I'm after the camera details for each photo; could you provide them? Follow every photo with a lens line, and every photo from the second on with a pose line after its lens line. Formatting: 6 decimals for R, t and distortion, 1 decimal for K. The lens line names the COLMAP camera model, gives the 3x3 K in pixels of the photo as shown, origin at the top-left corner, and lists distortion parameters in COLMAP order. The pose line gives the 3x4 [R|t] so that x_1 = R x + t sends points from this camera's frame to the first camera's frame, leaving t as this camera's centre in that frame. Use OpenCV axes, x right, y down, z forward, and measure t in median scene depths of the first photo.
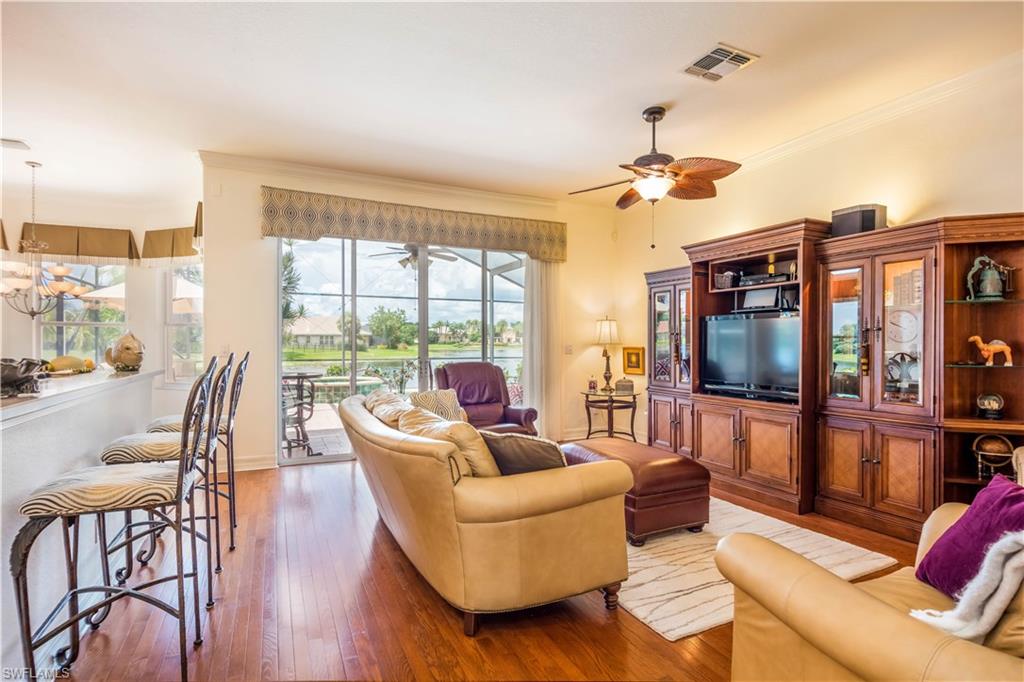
lens RADIAL K [[497.1, 0, 512.0], [0, 497.1, 341.0], [0, 0, 1]] dist [-0.001636, -0.000711]
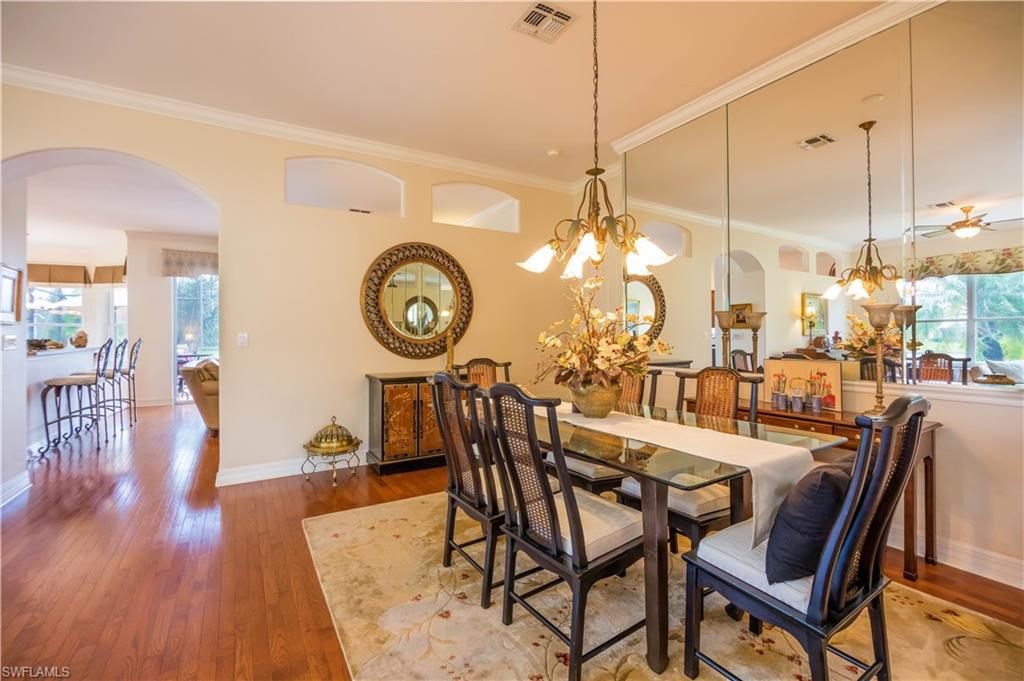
lens RADIAL K [[454.9, 0, 512.0], [0, 454.9, 340.5], [0, 0, 1]] dist [-0.012881, -0.000115]
pose [[0.995262, -0.001237, 0.097217, 0.625455], [0.001384, 0.999998, -0.001440, 0.025245], [-0.097215, 0.001568, 0.995262, -0.781545]]
